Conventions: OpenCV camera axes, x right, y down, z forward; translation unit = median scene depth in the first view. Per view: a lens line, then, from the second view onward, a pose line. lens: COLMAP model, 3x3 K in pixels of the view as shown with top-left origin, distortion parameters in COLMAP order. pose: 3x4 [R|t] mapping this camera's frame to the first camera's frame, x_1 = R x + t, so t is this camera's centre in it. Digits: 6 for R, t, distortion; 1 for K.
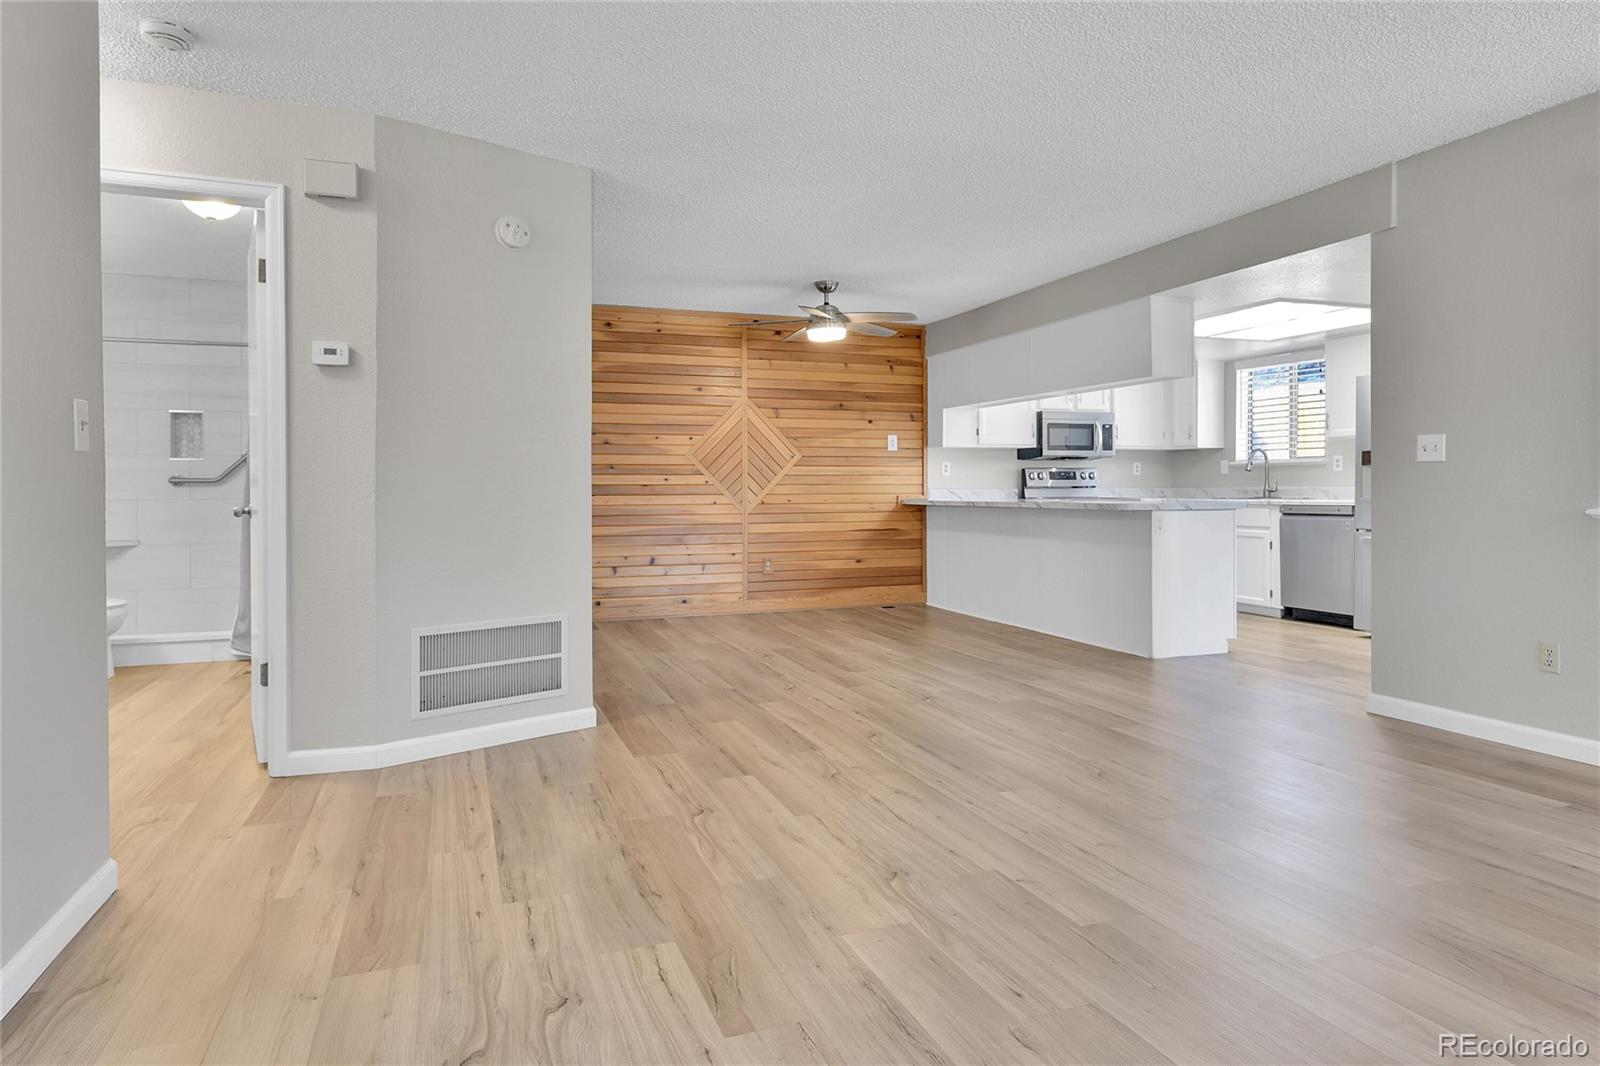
lens RADIAL K [[925.0, 0, 804.4], [0, 925.0, 492.1], [0, 0, 1]] dist [0.039632, 0.000121]
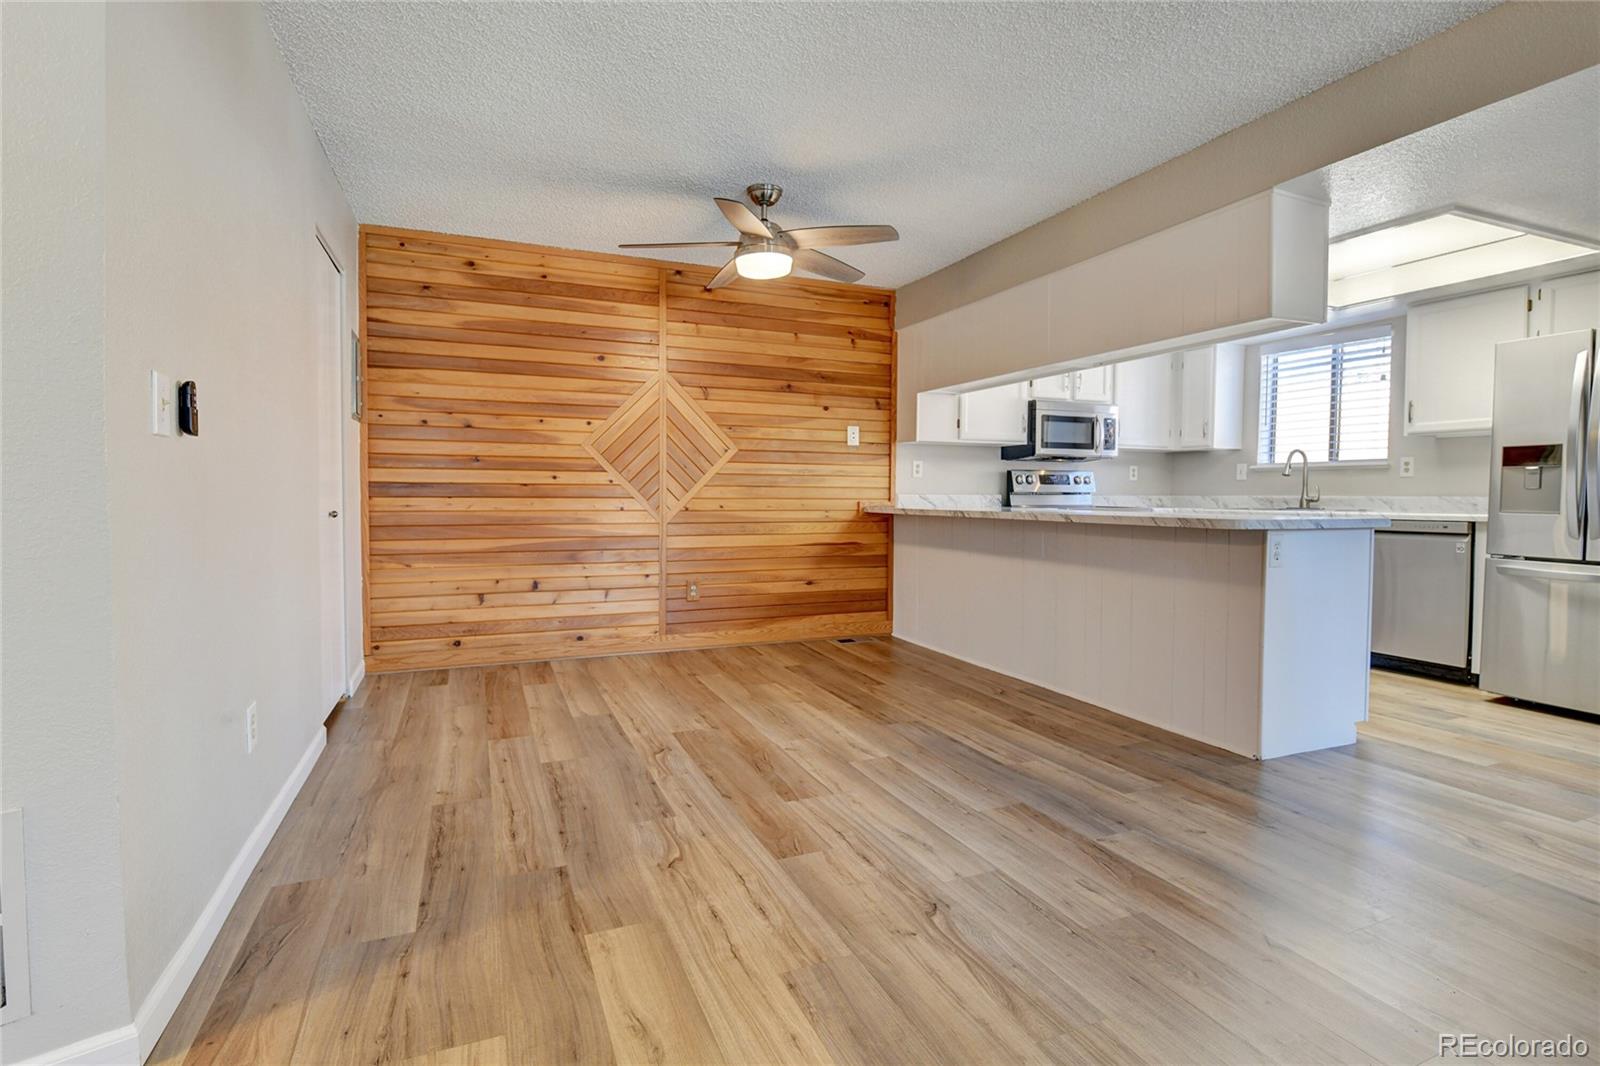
lens RADIAL K [[762.5, 0, 800.0], [0, 762.5, 533.0], [0, 0, 1]] dist [0.001390, 0.000056]
pose [[0.999144, 0.008480, 0.040479, 0.023398], [-0.010405, 0.998813, 0.047588, 0.000092], [-0.040028, -0.047969, 0.998046, 0.343566]]
